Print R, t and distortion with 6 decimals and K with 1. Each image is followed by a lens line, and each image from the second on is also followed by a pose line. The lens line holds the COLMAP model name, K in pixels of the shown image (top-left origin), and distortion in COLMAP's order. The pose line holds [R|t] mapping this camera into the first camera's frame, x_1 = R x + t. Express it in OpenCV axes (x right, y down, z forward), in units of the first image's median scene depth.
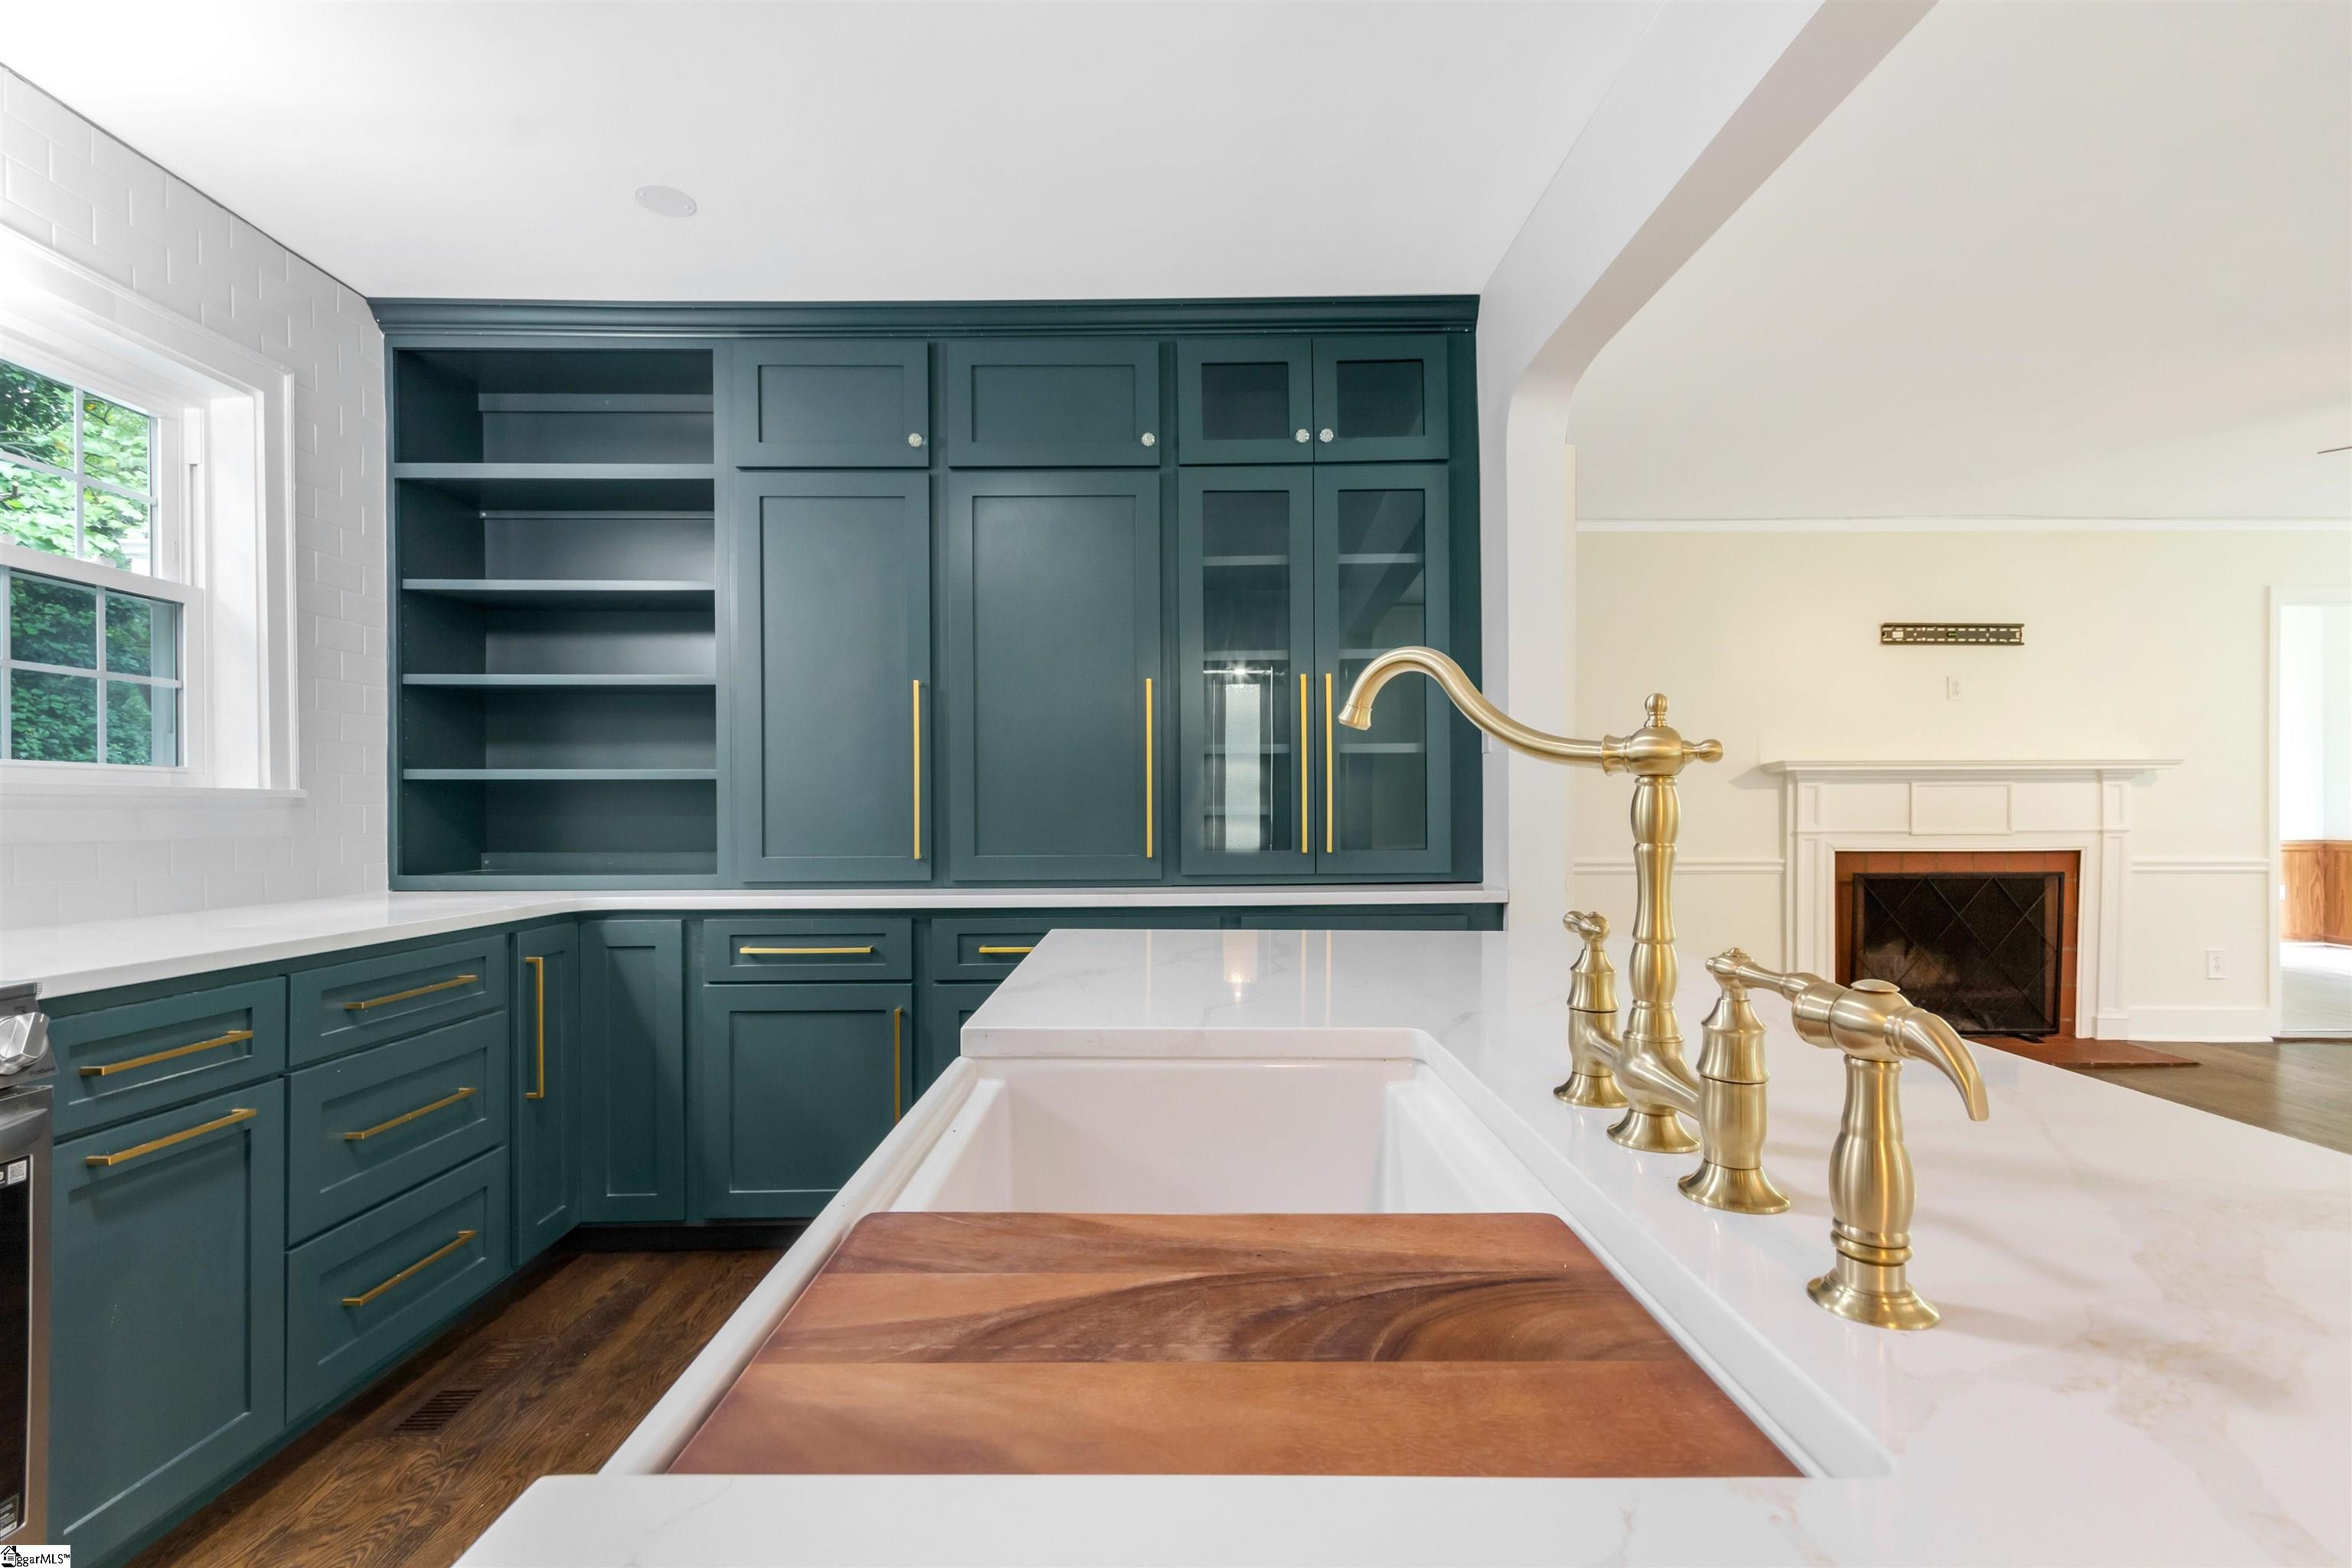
lens RADIAL K [[1090.2, 0, 1173.7], [0, 1090.2, 805.7], [0, 0, 1]] dist [0.003359, 0.000794]
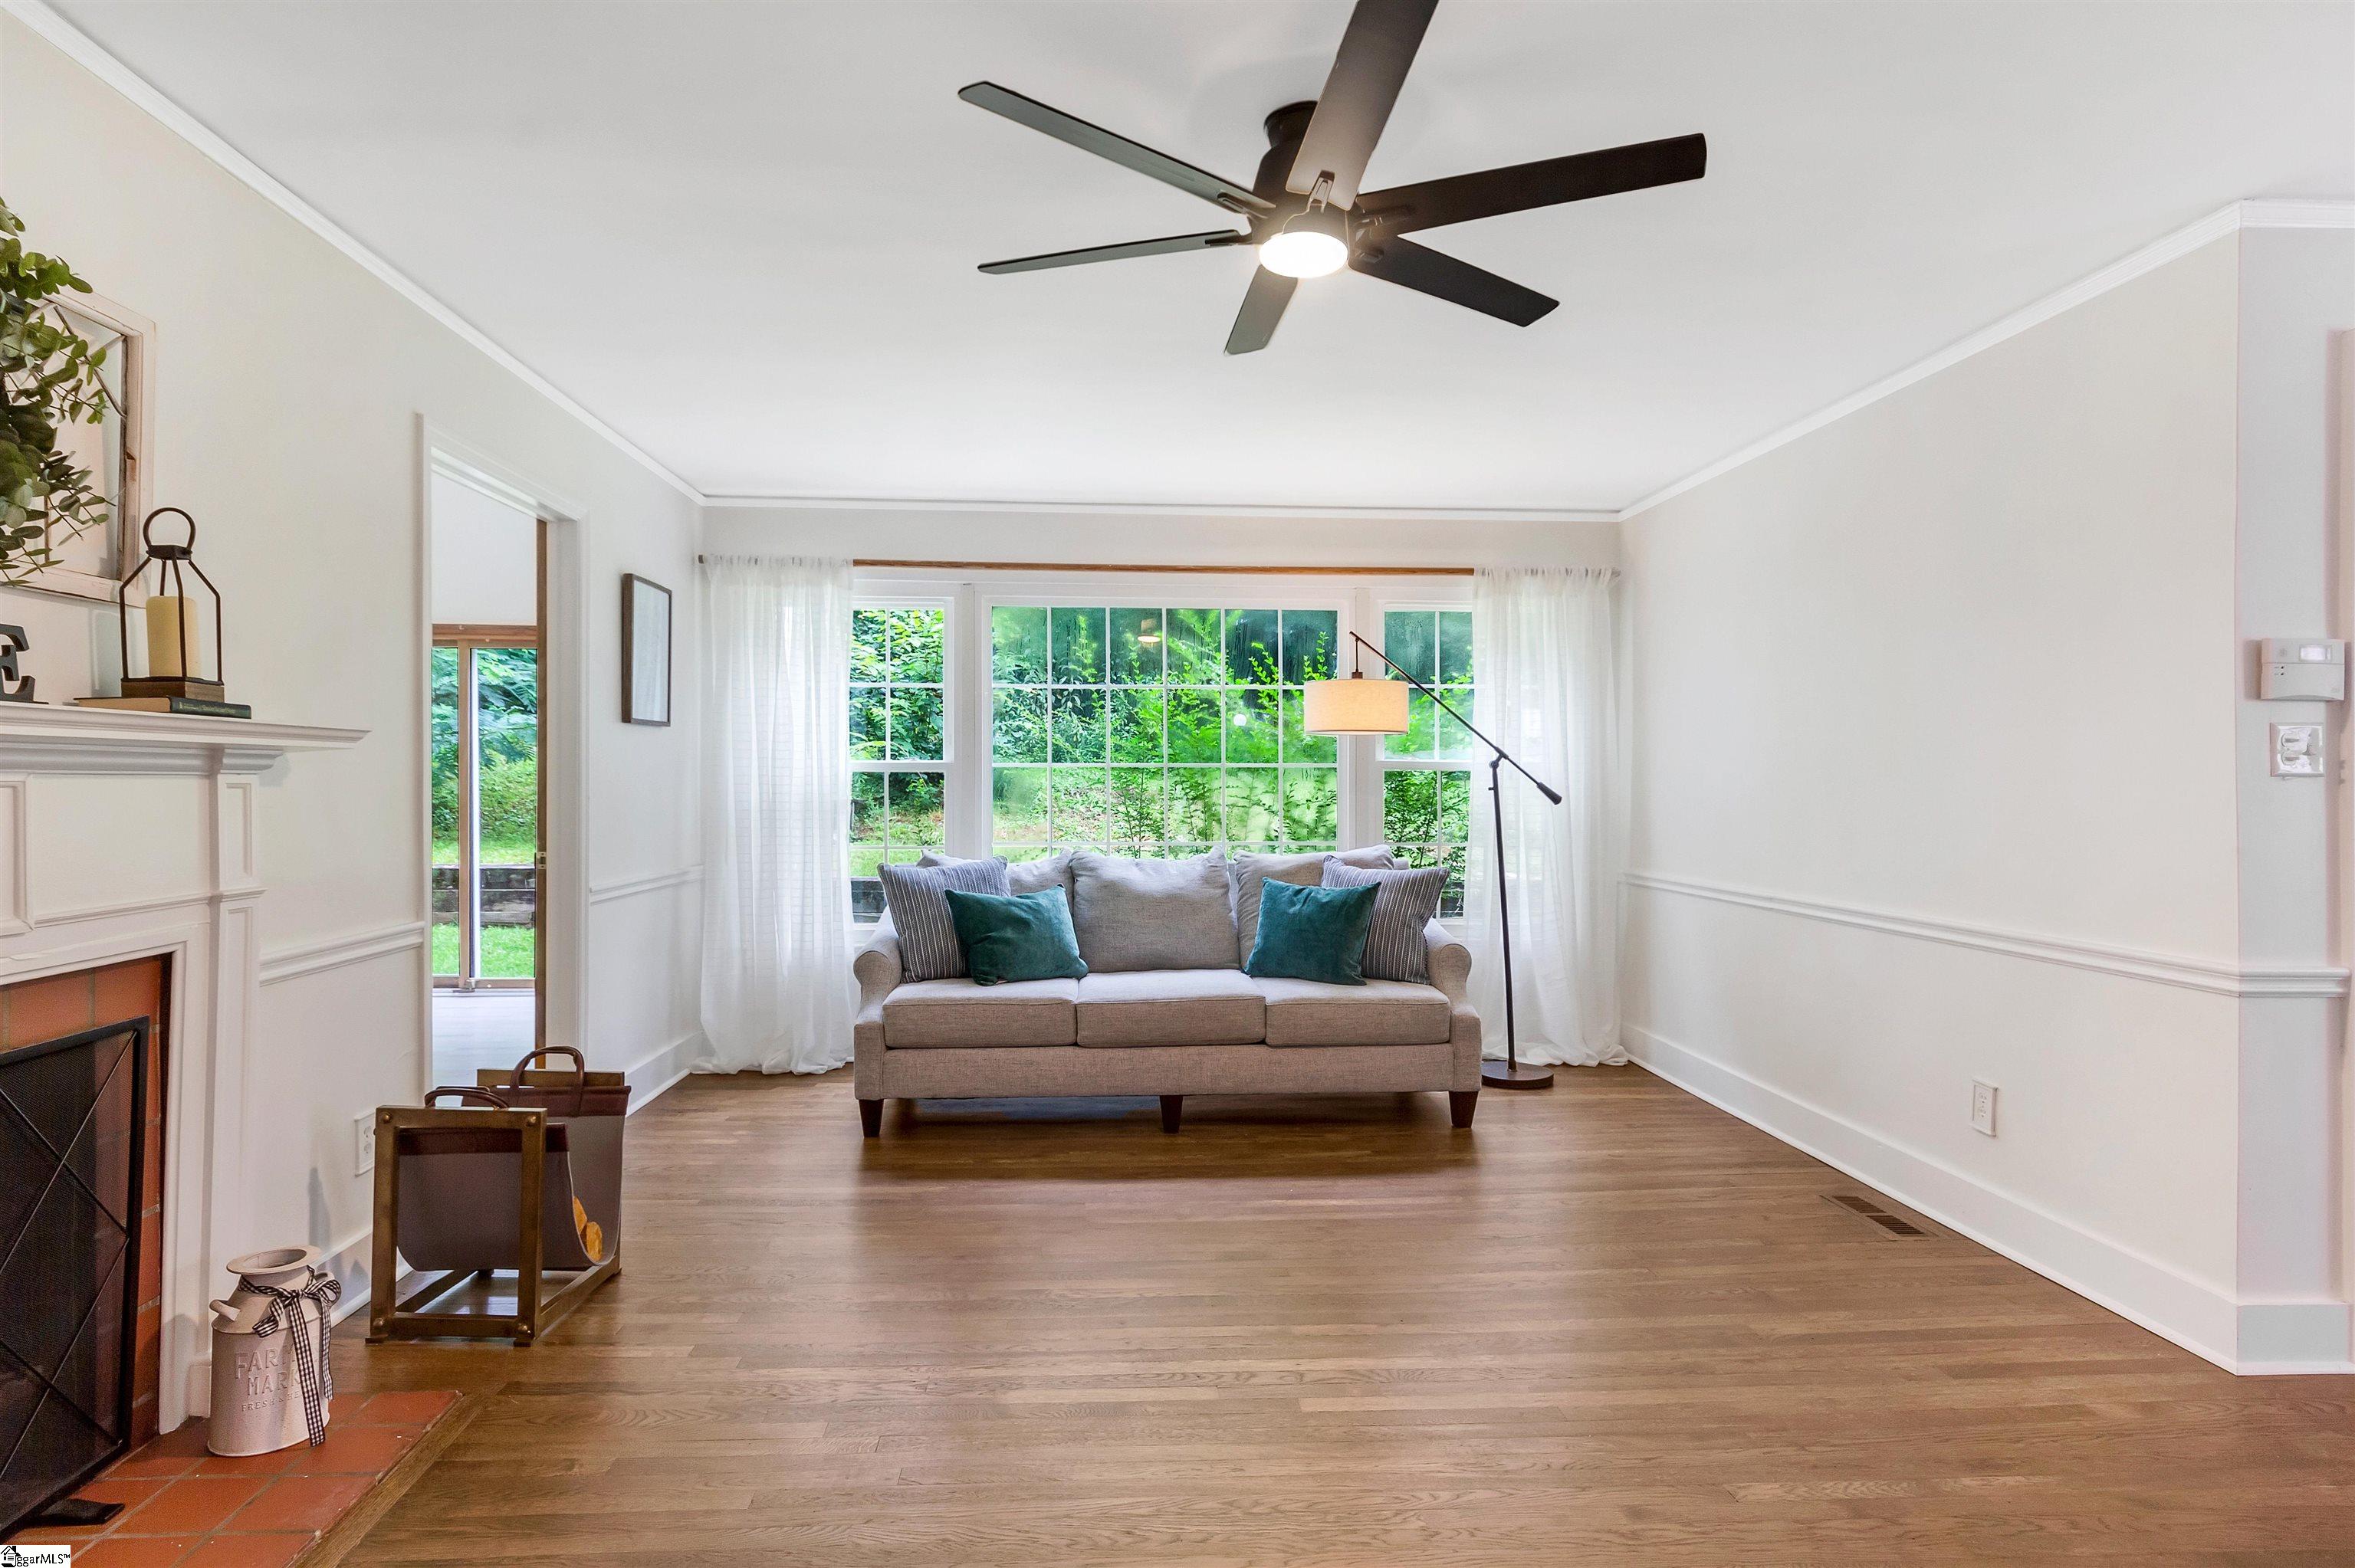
lens RADIAL K [[1244.6, 0, 1168.1], [0, 1244.6, 811.5], [0, 0, 1]] dist [0.014183, 0.001542]
pose [[-0.059210, -0.022047, 0.998002, 0.363522], [-0.005600, 0.999748, 0.021753, -0.021547], [-0.998230, -0.004301, -0.059319, 0.674218]]
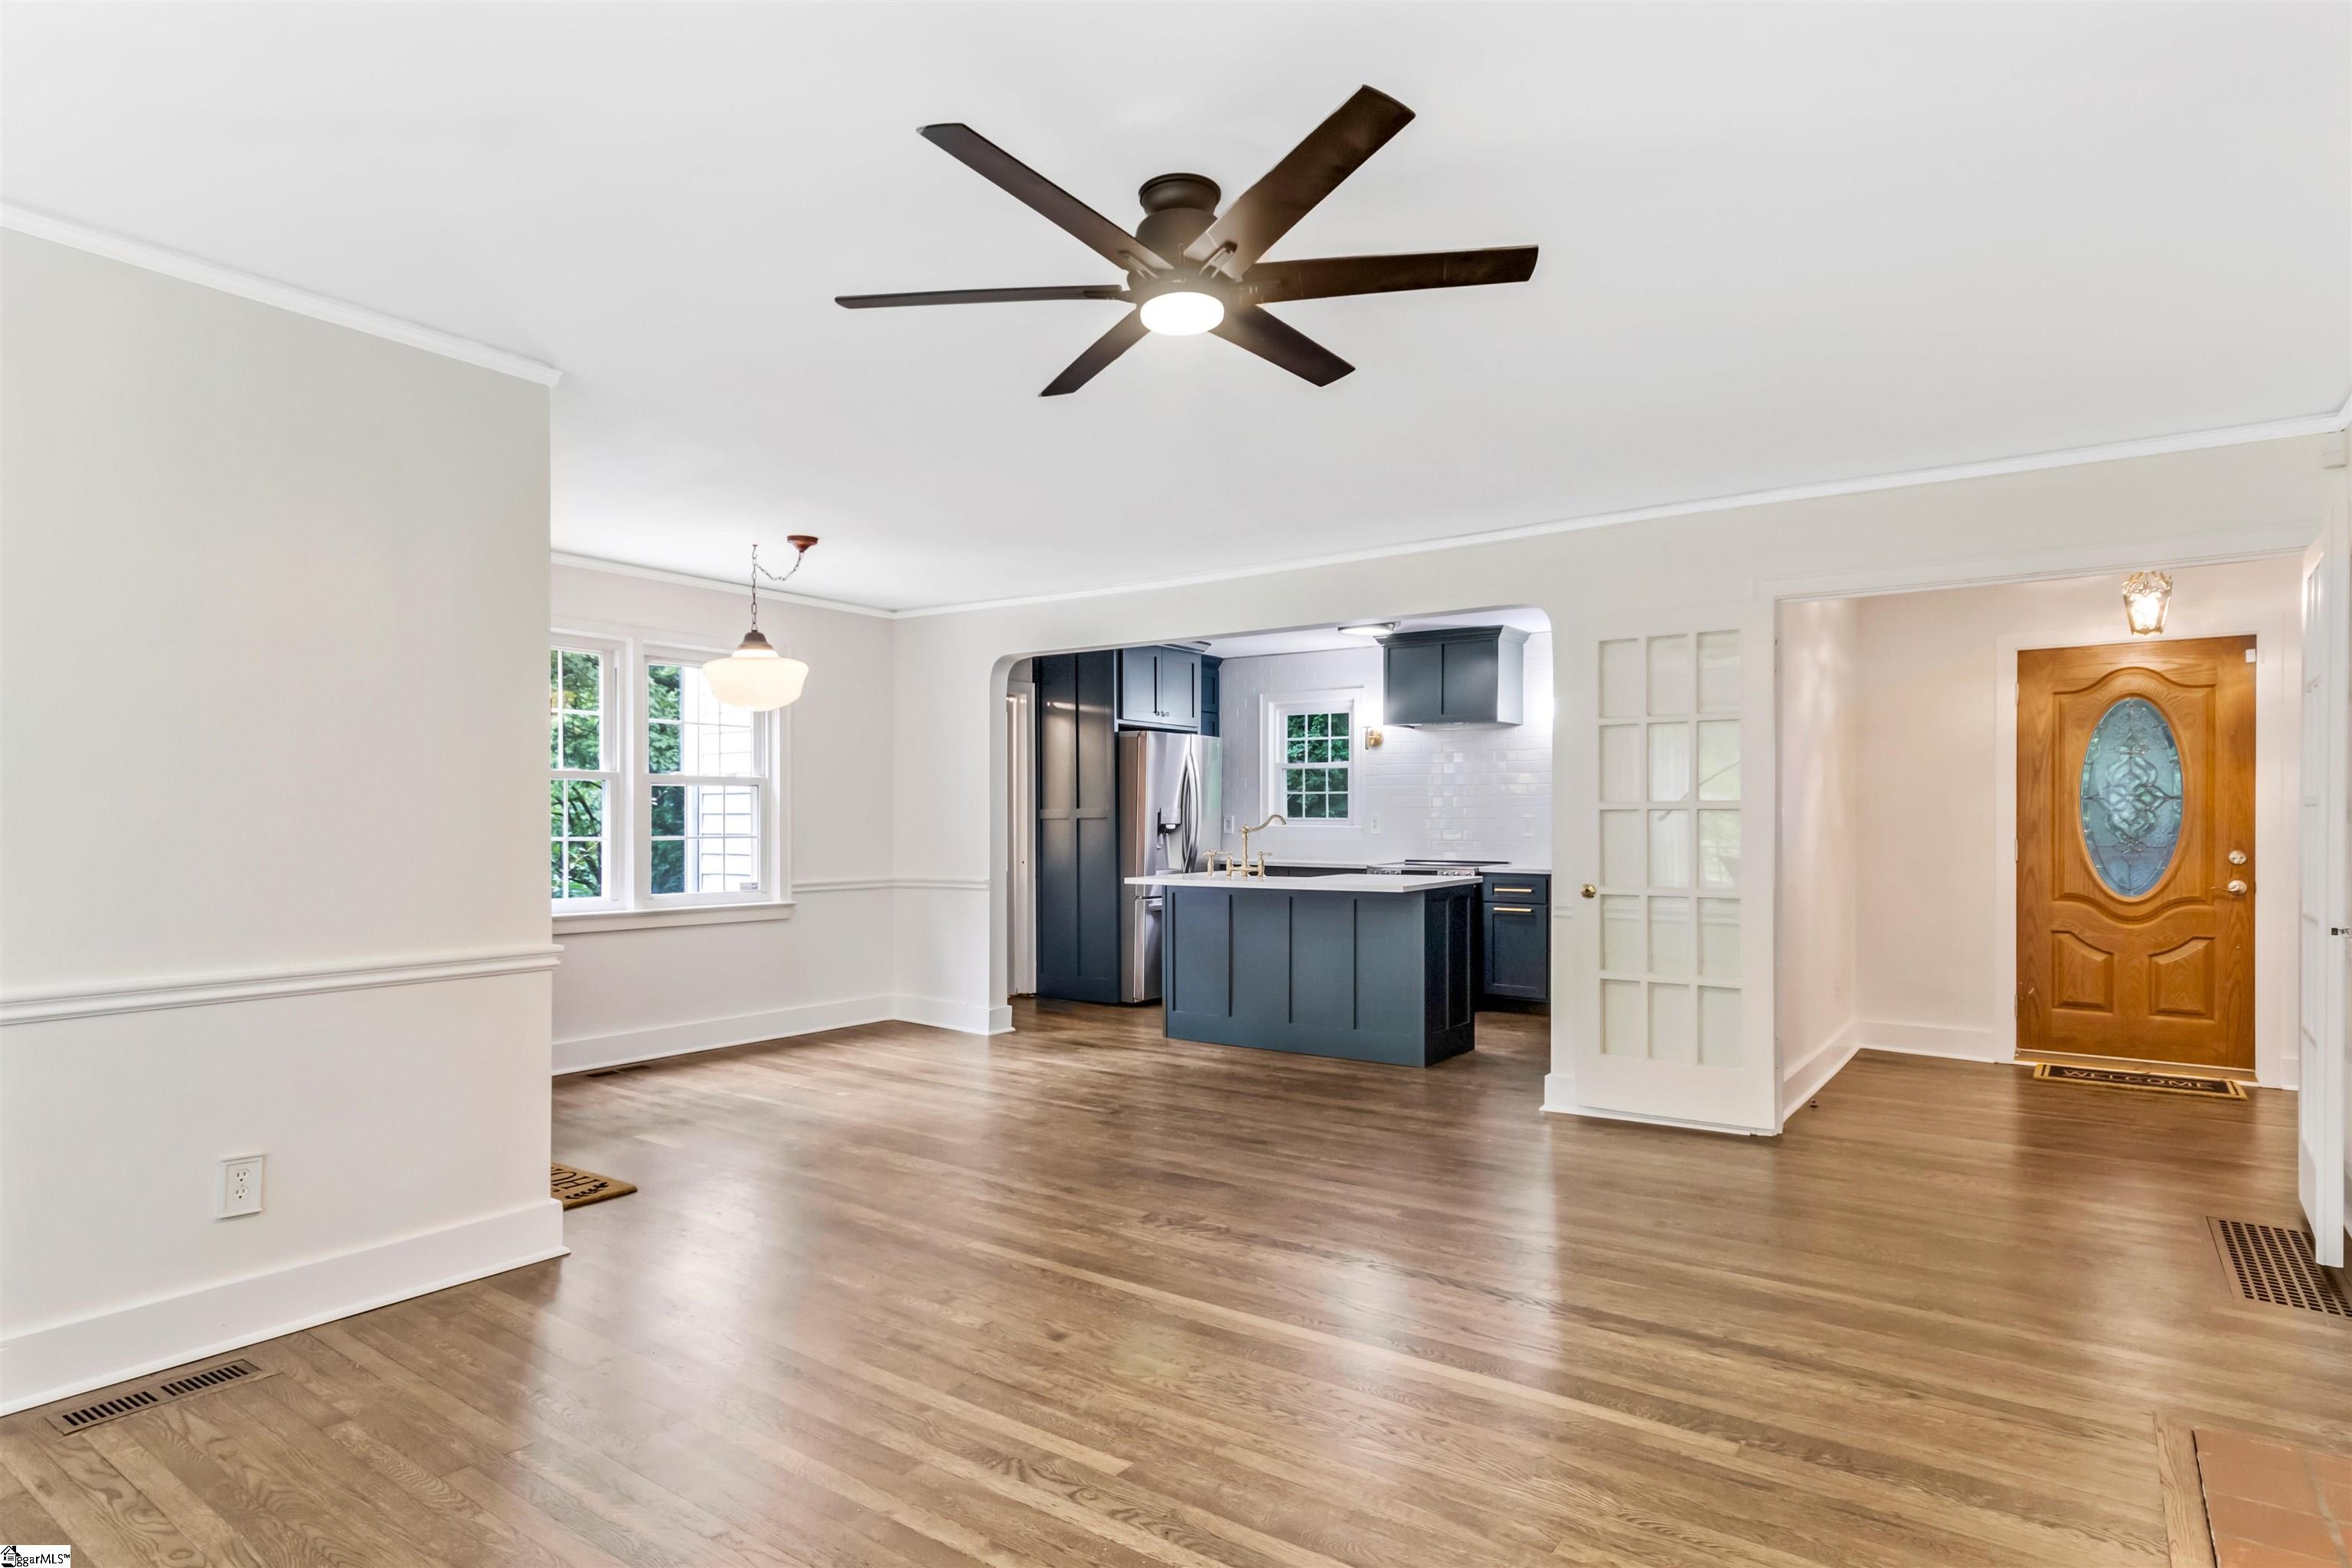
lens RADIAL K [[1243.2, 0, 1166.6], [0, 1243.2, 811.4], [0, 0, 1]] dist [0.014183, 0.001542]
pose [[-0.588680, -0.006395, -0.808341, 1.190759], [0.003455, 0.999940, -0.010427, -0.013341], [0.808359, -0.008931, -0.588623, 0.866184]]
